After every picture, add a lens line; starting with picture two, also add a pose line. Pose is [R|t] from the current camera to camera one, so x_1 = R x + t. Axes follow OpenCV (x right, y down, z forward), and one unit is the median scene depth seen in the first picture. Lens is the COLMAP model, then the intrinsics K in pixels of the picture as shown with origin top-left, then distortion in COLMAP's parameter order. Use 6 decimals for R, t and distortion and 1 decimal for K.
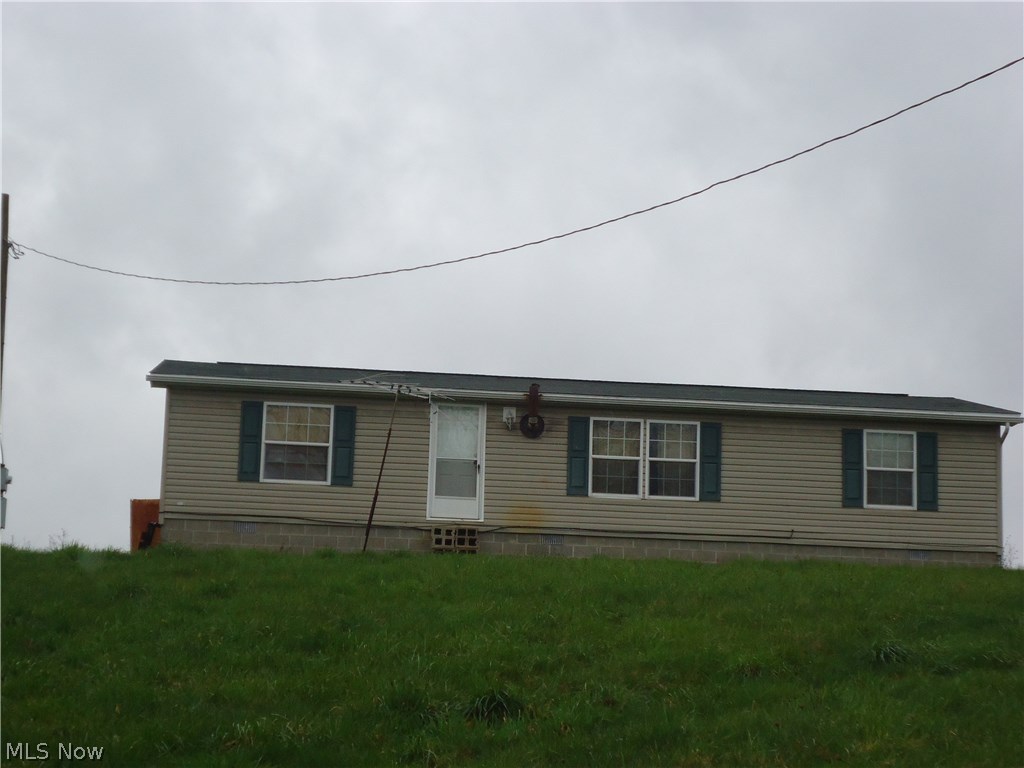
lens RADIAL K [[1349.9, 0, 511.9], [0, 1349.9, 385.3], [0, 0, 1]] dist [-0.010791, 0.000000]
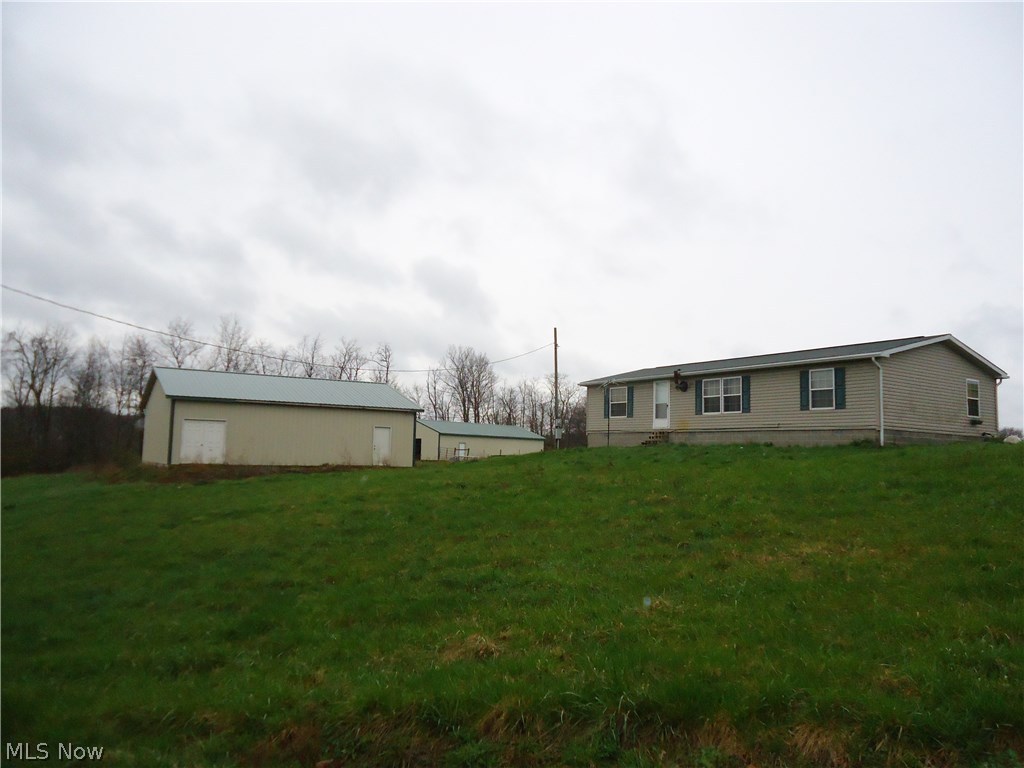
lens RADIAL K [[776.6, 0, 512.1], [0, 776.6, 383.7], [0, 0, 1]] dist [0.000050, 0.000106]
pose [[0.526024, -0.106532, -0.843771, 0.995891], [0.130670, 0.990467, -0.043591, 0.045401], [0.840372, -0.087326, 0.534930, 0.029351]]
